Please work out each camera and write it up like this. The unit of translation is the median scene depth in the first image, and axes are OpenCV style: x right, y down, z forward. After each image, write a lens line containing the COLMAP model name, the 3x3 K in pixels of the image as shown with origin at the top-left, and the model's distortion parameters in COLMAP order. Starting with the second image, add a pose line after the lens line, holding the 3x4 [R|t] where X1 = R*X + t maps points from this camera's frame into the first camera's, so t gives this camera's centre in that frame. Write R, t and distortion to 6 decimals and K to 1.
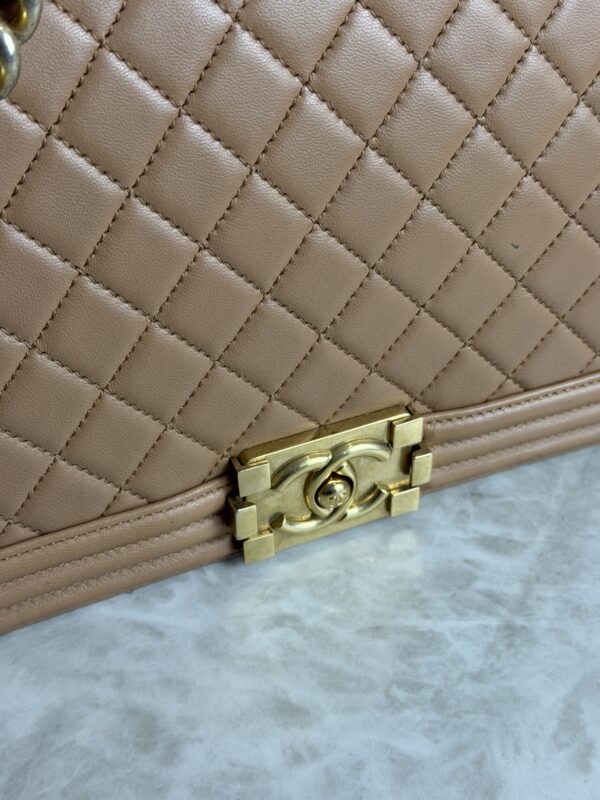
lens RADIAL K [[1211.8, 0, 287.8], [0, 1211.8, 412.2], [0, 0, 1]] dist [0.111115, 0.000000]
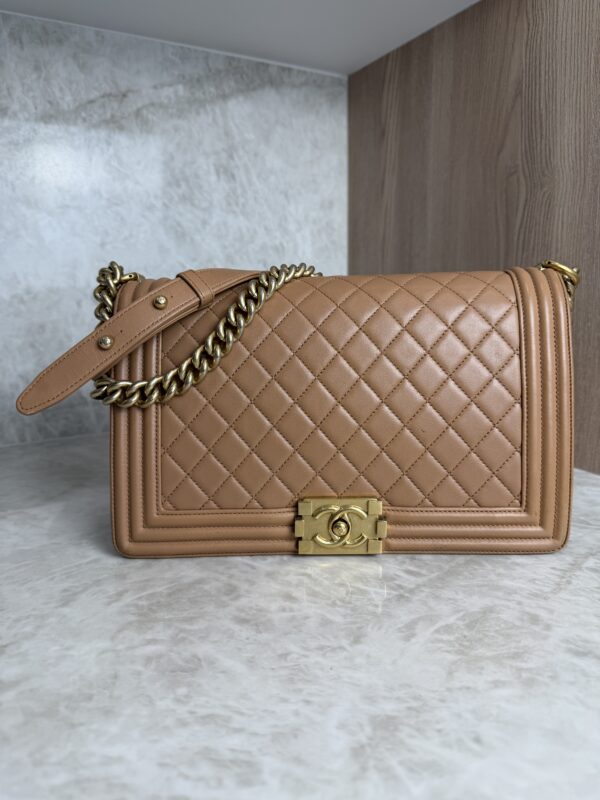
lens RADIAL K [[612.5, 0, 295.6], [0, 612.5, 392.9], [0, 0, 1]] dist [-0.010877, -0.021046]
pose [[0.921646, 0.066526, -0.382285, 0.411607], [-0.257392, 0.842063, -0.474004, 0.449156], [0.290374, 0.535261, 0.793208, -0.106757]]
